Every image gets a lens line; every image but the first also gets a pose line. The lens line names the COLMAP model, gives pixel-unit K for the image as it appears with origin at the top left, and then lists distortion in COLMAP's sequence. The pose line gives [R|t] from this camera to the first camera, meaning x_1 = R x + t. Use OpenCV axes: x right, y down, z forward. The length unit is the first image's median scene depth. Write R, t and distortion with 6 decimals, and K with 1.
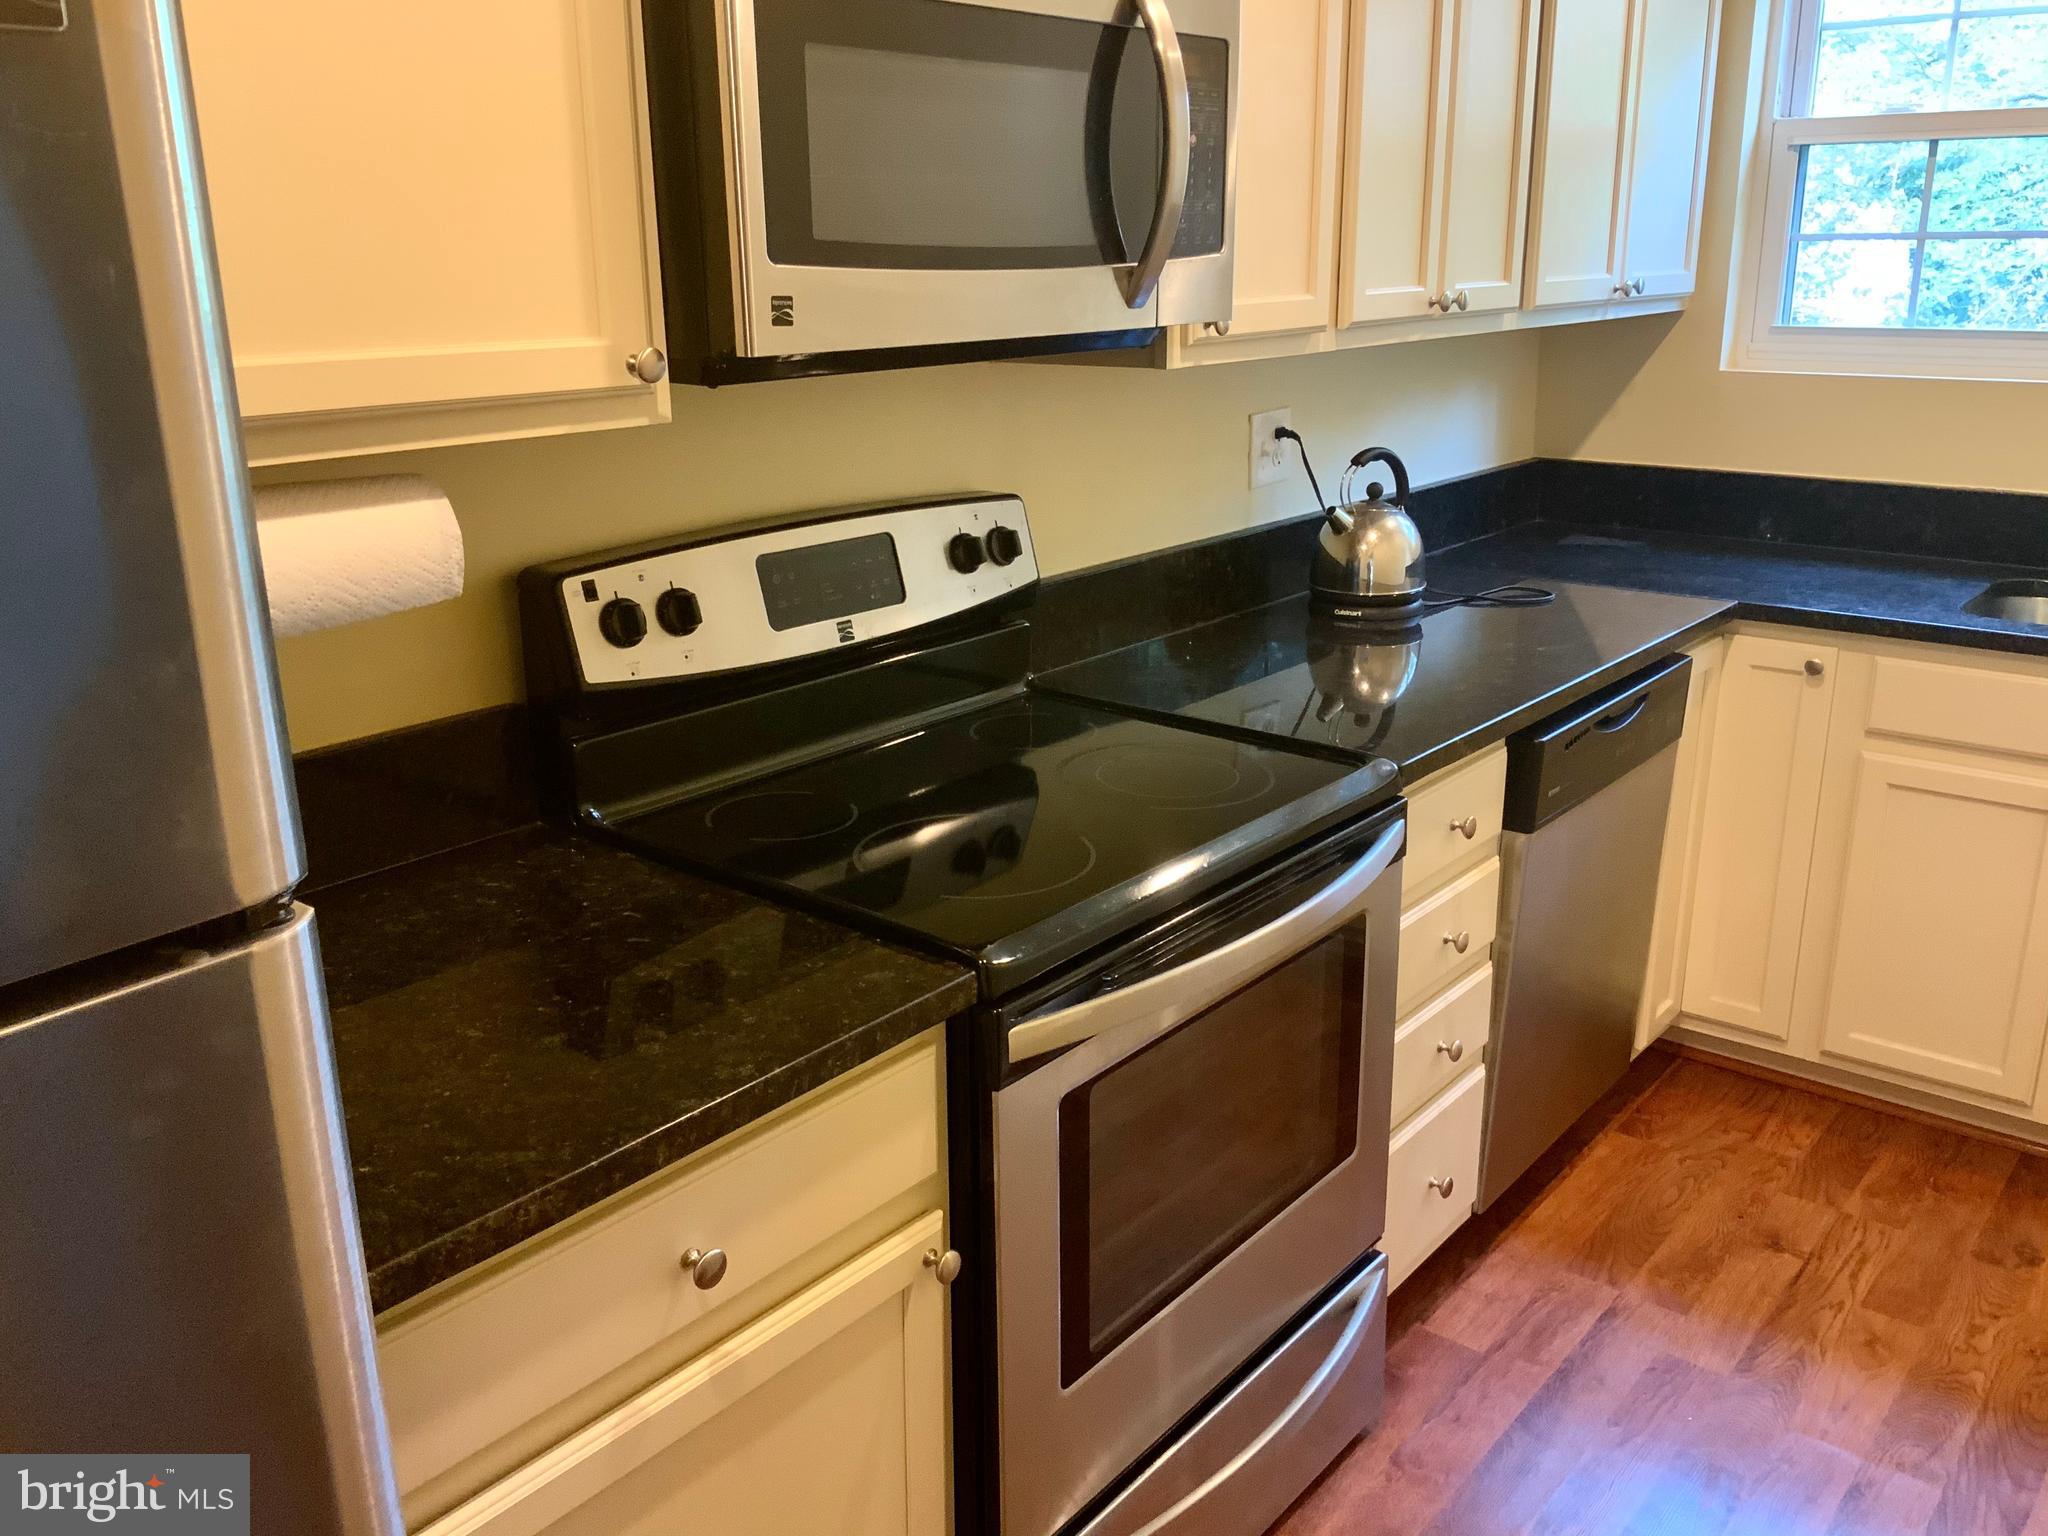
lens RADIAL K [[1696.5, 0, 1024.7], [0, 1696.5, 767.0], [0, 0, 1]] dist [0.129404, -0.243658]
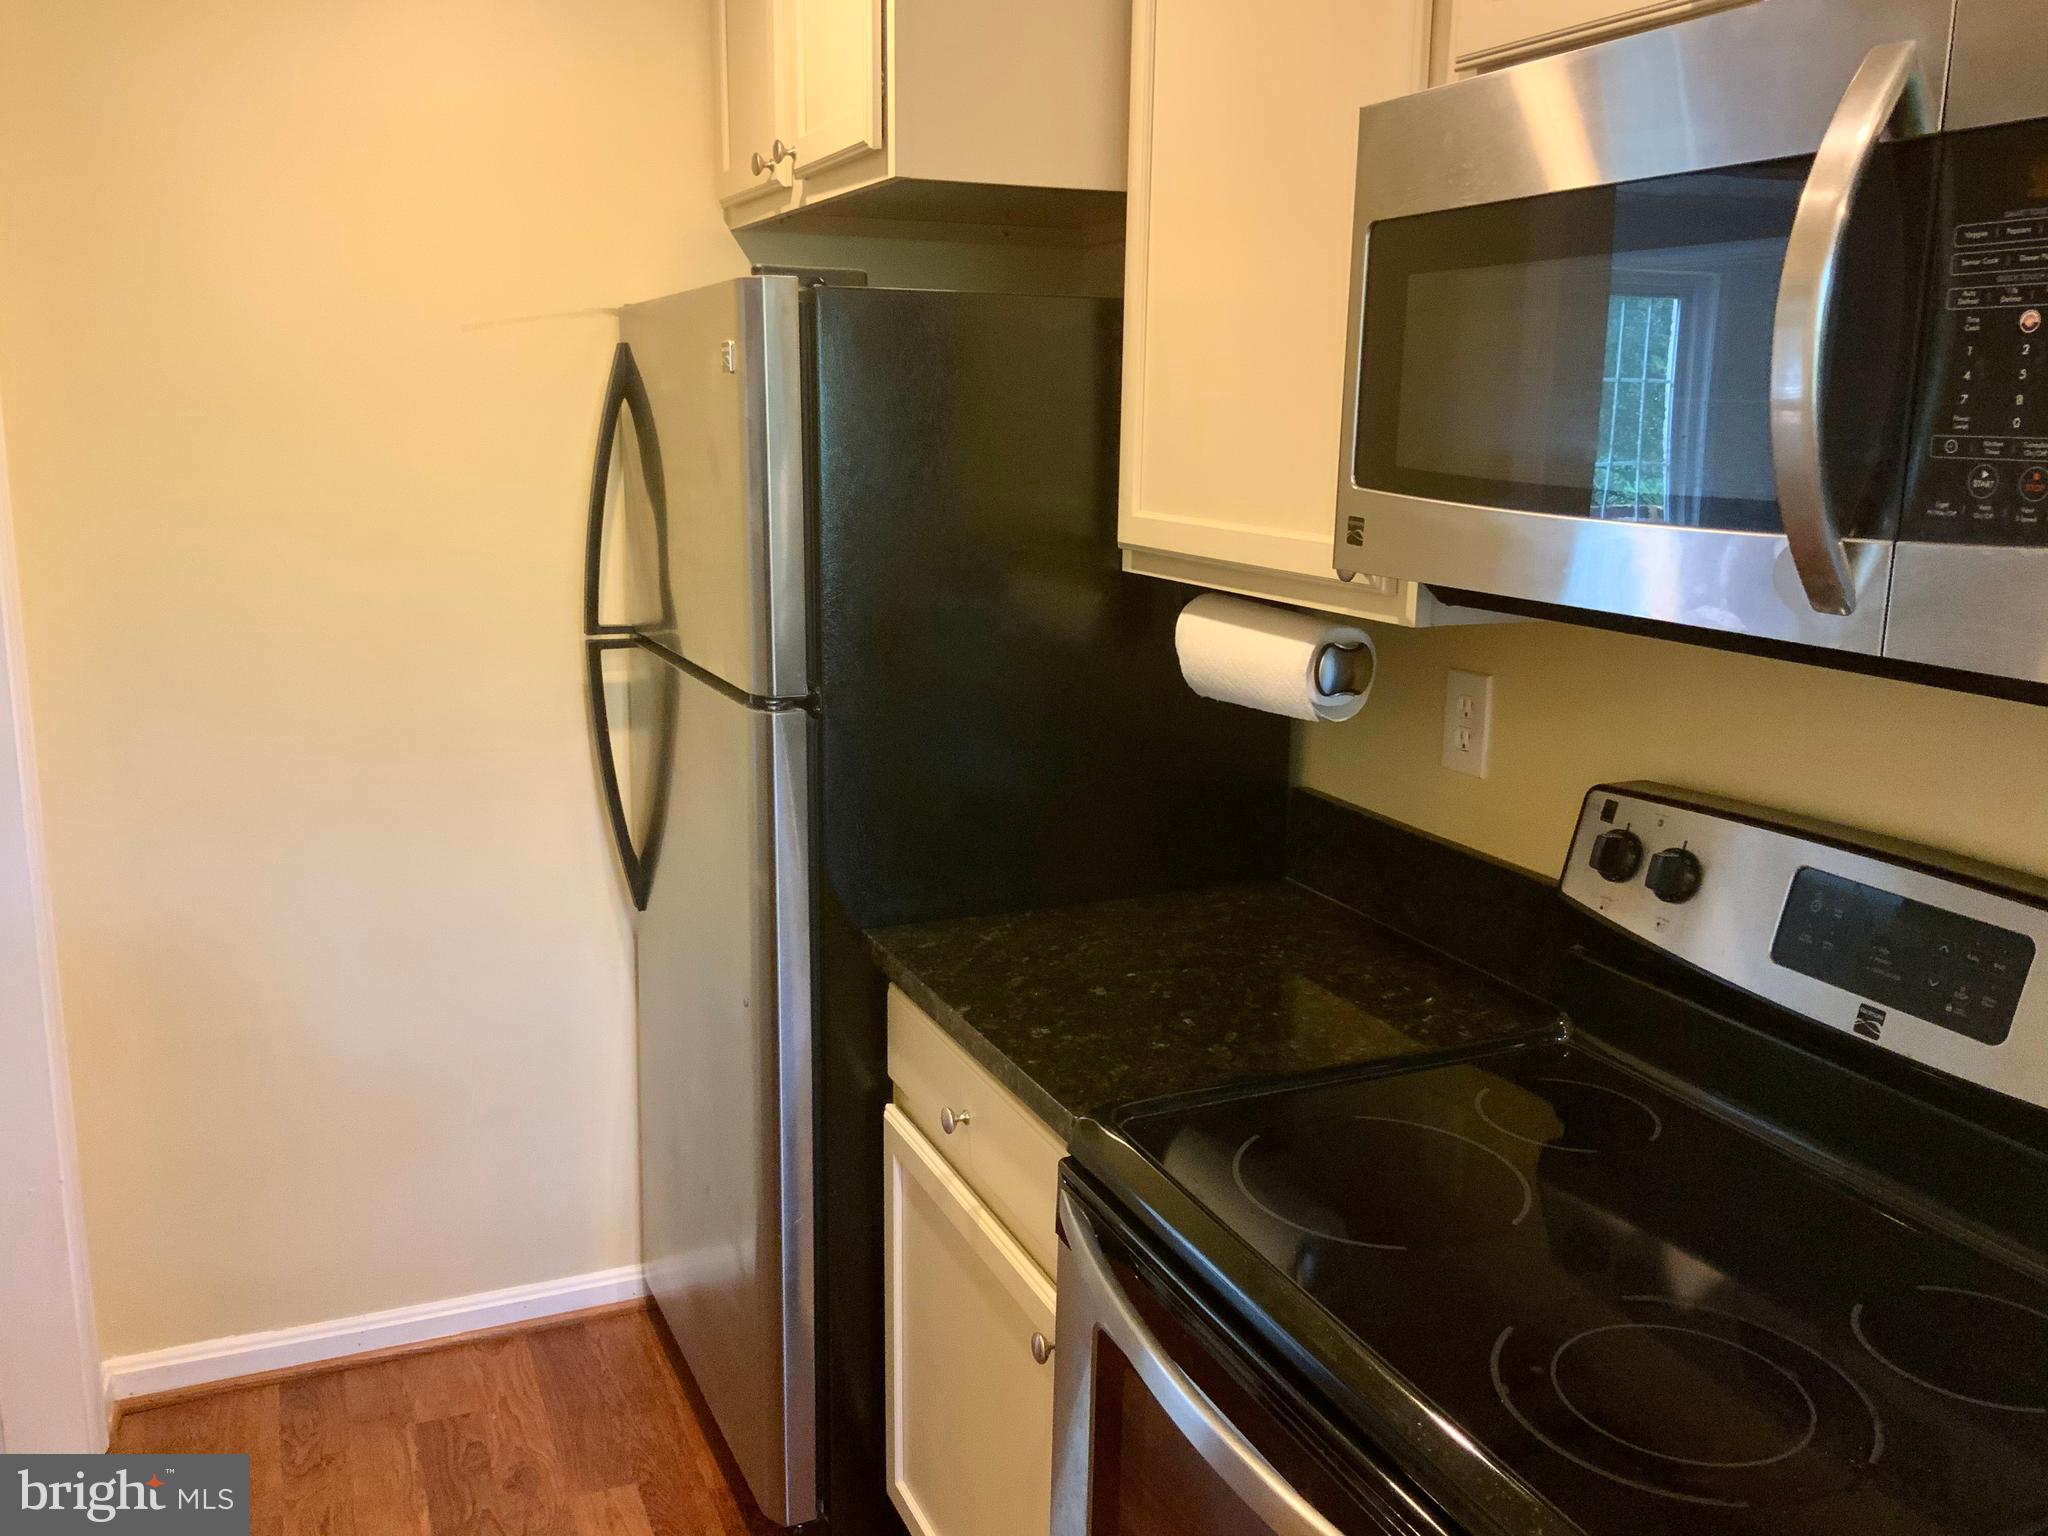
lens RADIAL K [[1696.5, 0, 1024.7], [0, 1696.5, 767.0], [0, 0, 1]] dist [0.129404, -0.243658]
pose [[-0.450472, 0.190836, -0.872157, 0.481449], [-0.272627, 0.900824, 0.337921, -0.237834], [0.850147, 0.389997, -0.353769, 0.689127]]
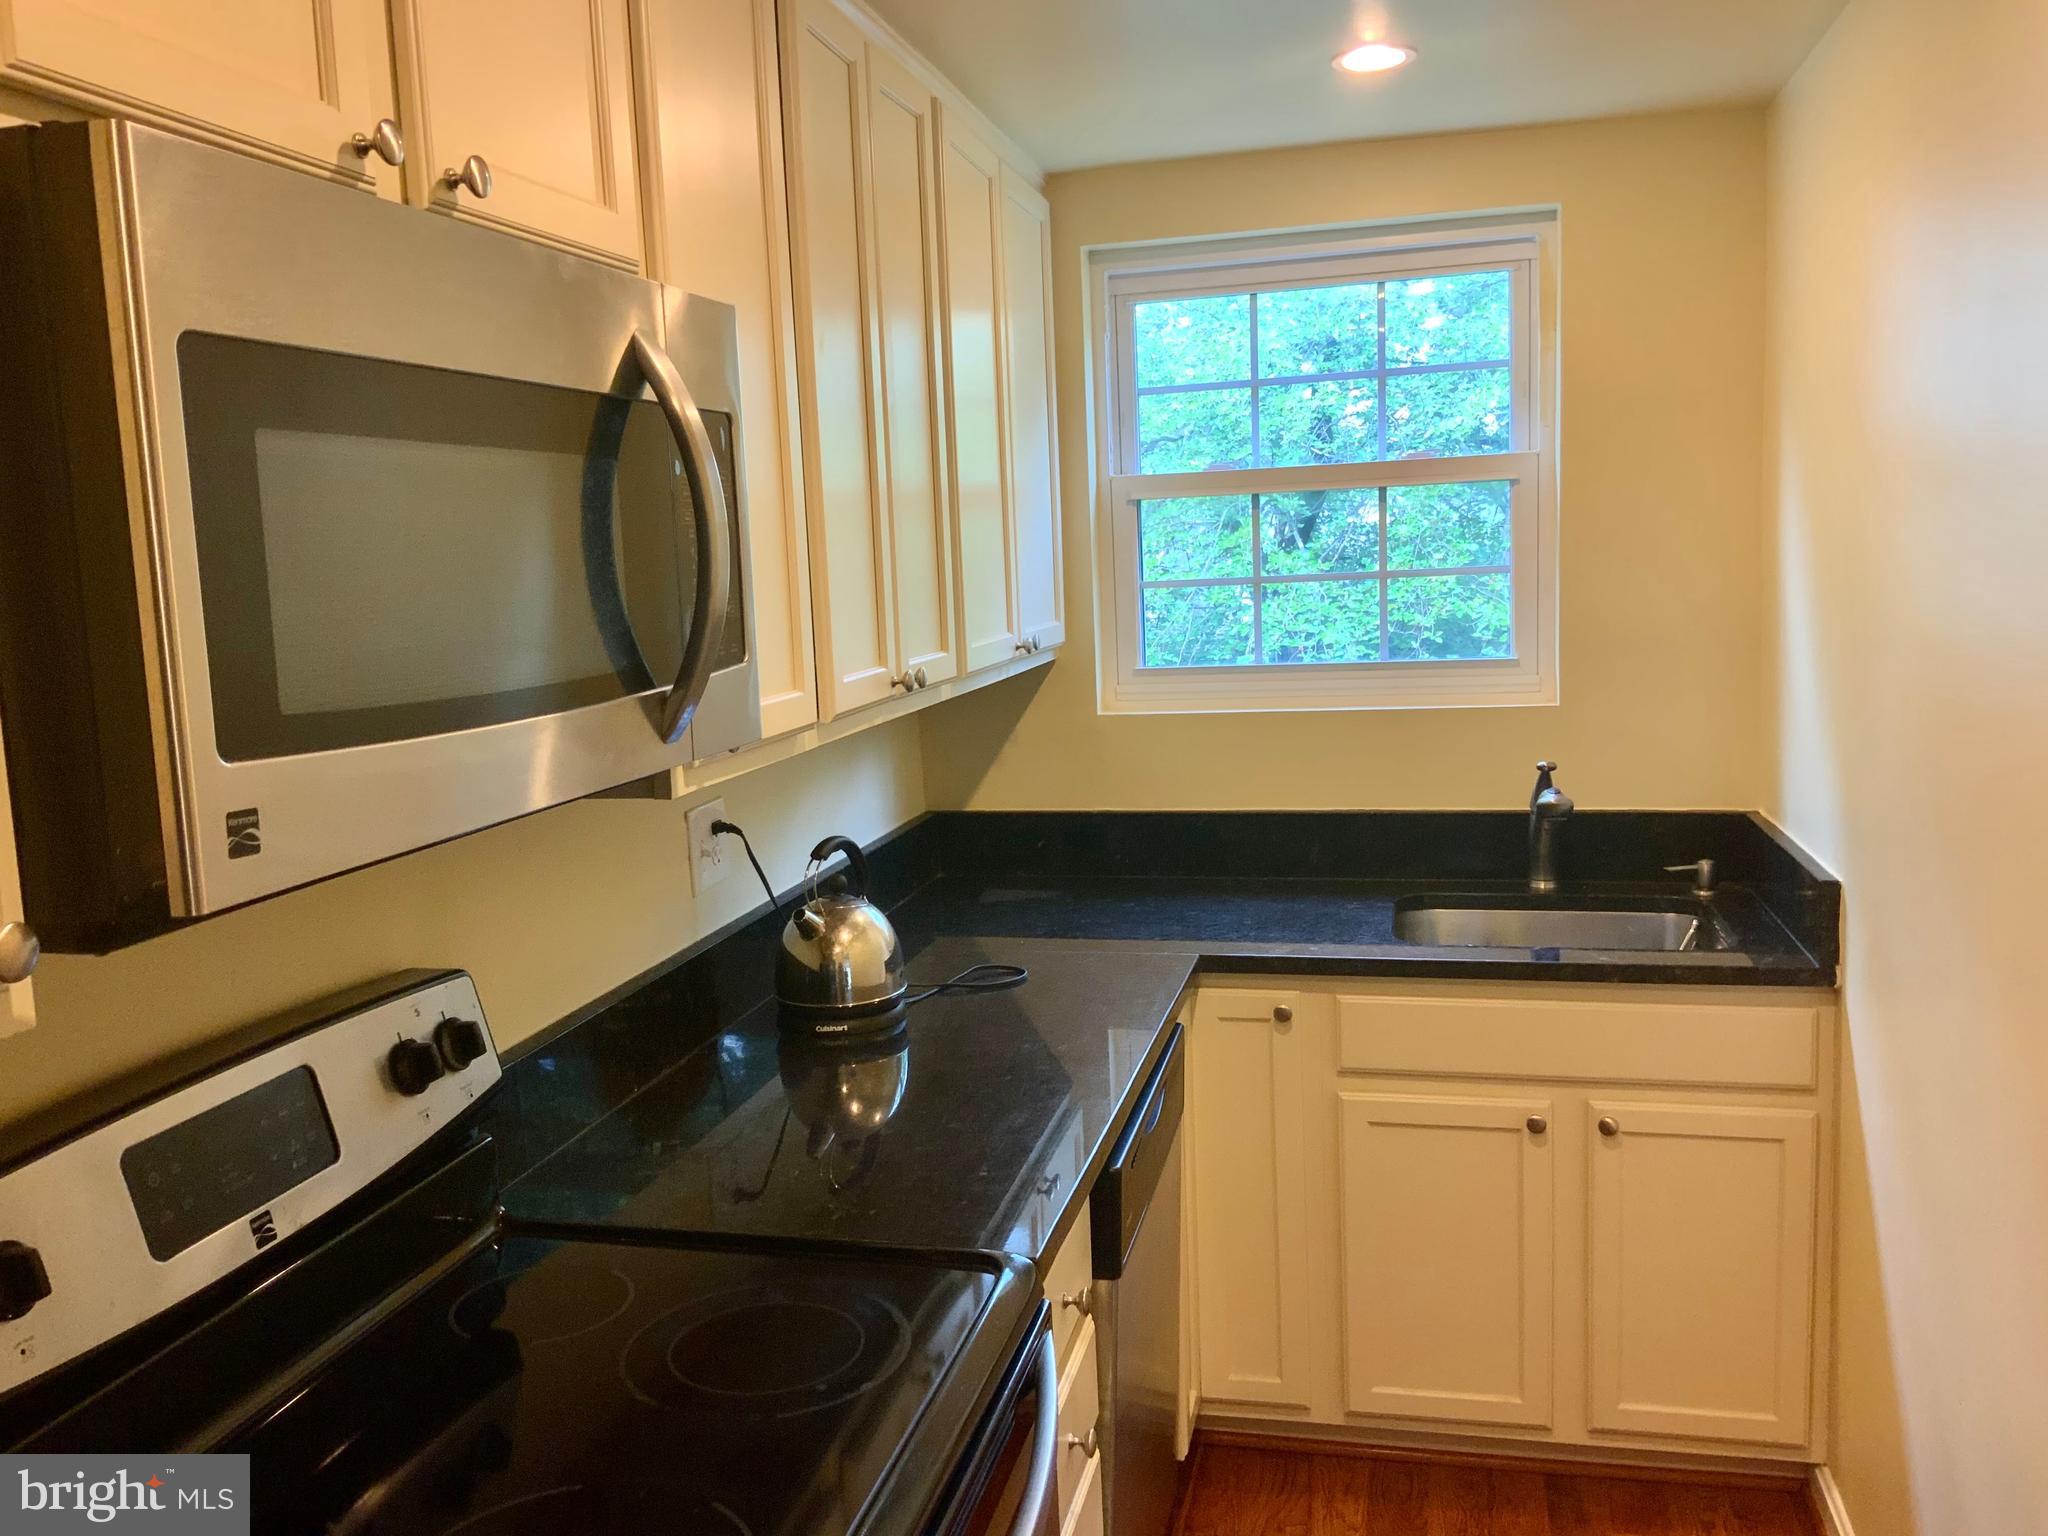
lens RADIAL K [[1696.5, 0, 1024.7], [0, 1696.5, 767.0], [0, 0, 1]] dist [0.129404, -0.243658]
pose [[0.899275, -0.083246, 0.429389, -0.084467], [0.157879, 0.977314, -0.141176, -0.086314], [-0.407895, 0.194747, 0.892017, 0.177143]]
